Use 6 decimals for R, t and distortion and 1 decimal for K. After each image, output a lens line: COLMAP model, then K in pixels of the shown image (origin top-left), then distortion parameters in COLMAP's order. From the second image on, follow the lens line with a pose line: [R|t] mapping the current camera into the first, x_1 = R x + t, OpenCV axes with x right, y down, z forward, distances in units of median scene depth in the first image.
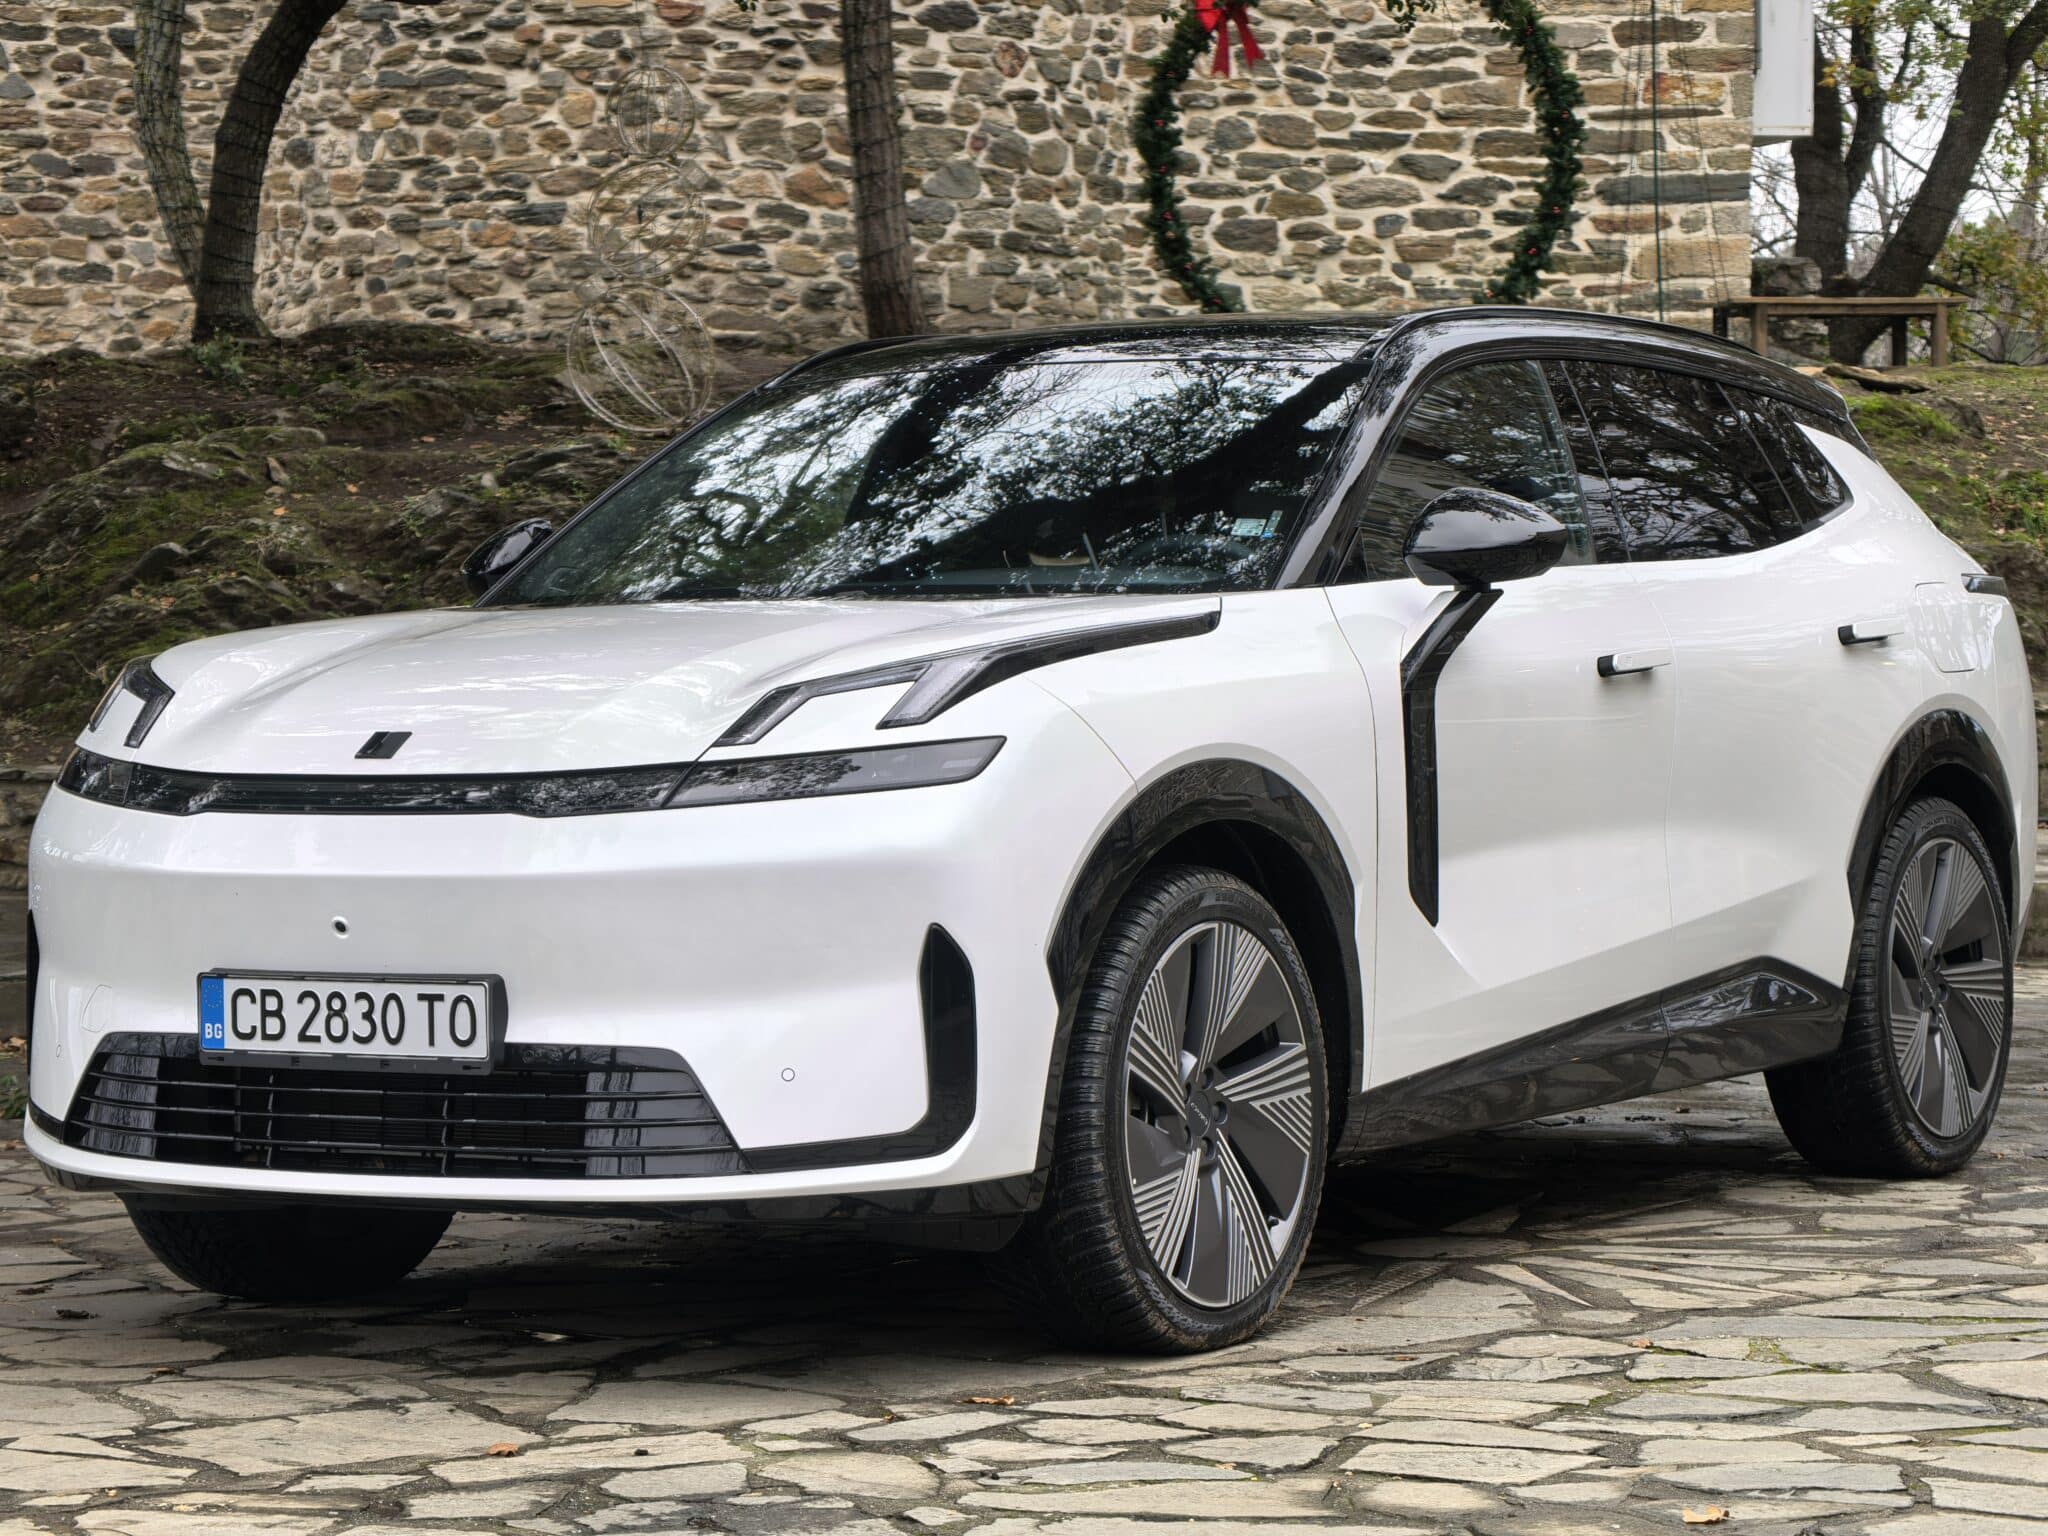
lens RADIAL K [[5139.9, 0, 1024.0], [0, 5139.9, 768.0], [0, 0, 1]] dist [0.570744, -5.824629]
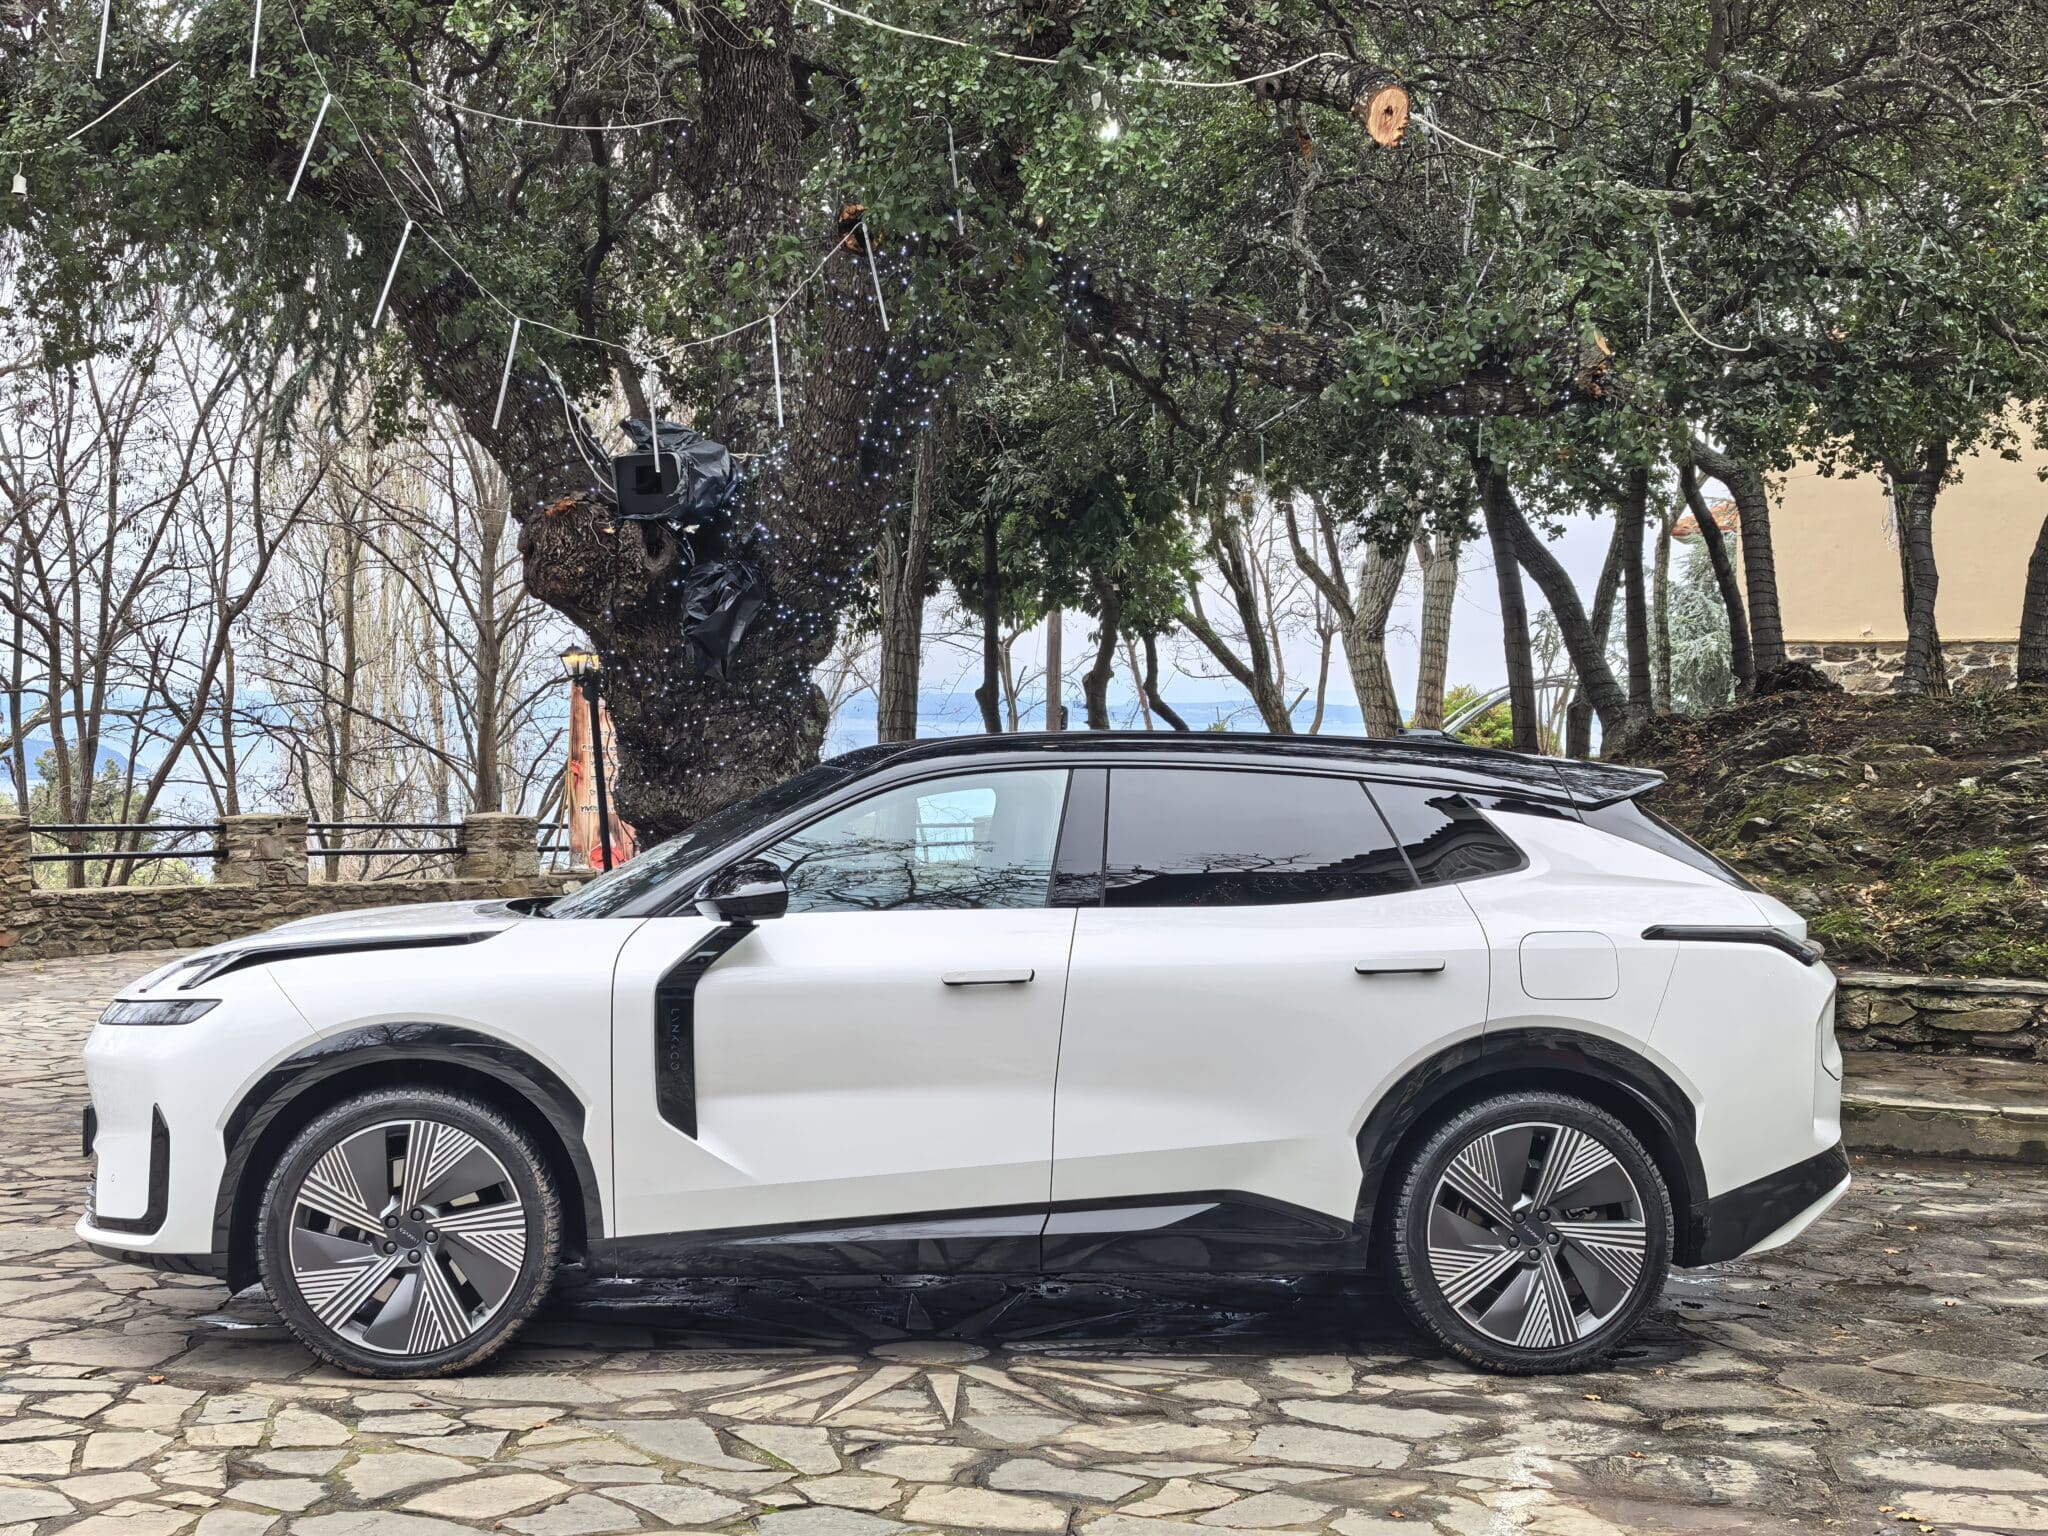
lens RADIAL K [[2815.4, 0, 1024.0], [0, 2815.4, 768.0], [0, 0, 1]] dist [0.115629, -0.024354]
pose [[0.622946, 0.020192, -0.782004, 0.801474], [-0.048330, 0.998751, -0.012711, -0.074672], [0.780771, 0.045712, 0.623143, 0.534727]]
